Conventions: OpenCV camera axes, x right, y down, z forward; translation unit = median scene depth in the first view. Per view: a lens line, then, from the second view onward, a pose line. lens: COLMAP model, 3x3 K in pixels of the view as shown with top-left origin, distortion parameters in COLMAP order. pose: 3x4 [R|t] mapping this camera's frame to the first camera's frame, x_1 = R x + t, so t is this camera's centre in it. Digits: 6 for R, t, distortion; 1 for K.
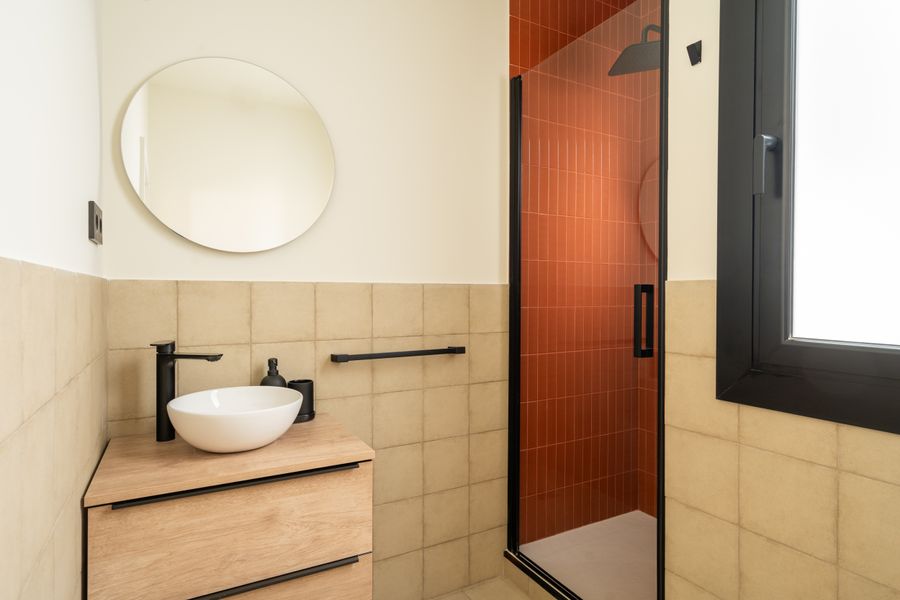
lens RADIAL K [[503.1, 0, 454.5], [0, 503.1, 298.0], [0, 0, 1]] dist [0.002961, 0.003199]
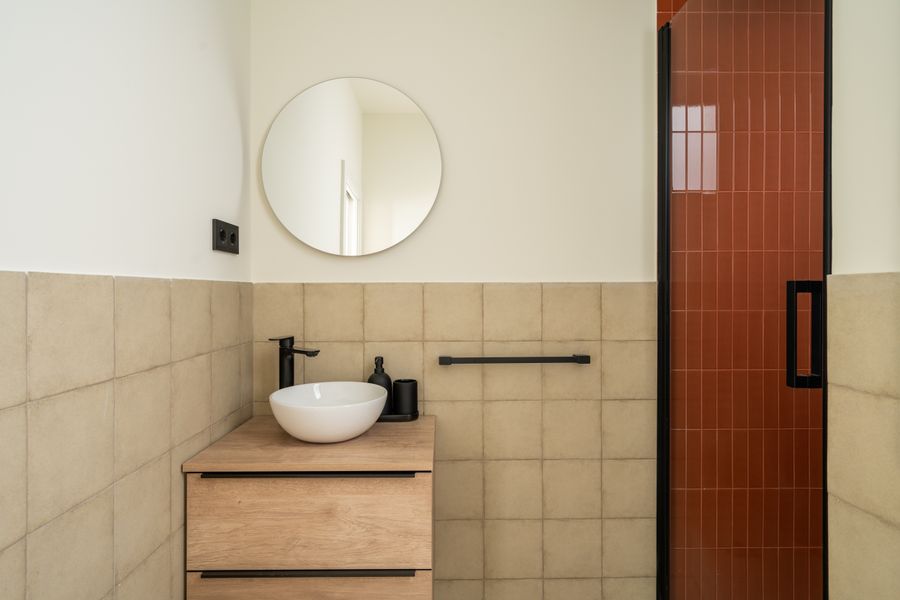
lens RADIAL K [[503.1, 0, 448.1], [0, 503.1, 294.8], [0, 0, 1]] dist [0.002961, 0.003199]
pose [[0.877193, -0.000794, -0.480137, 0.282872], [-0.001099, 0.999993, -0.003663, -0.004583], [0.480136, 0.003741, 0.877186, 0.169603]]
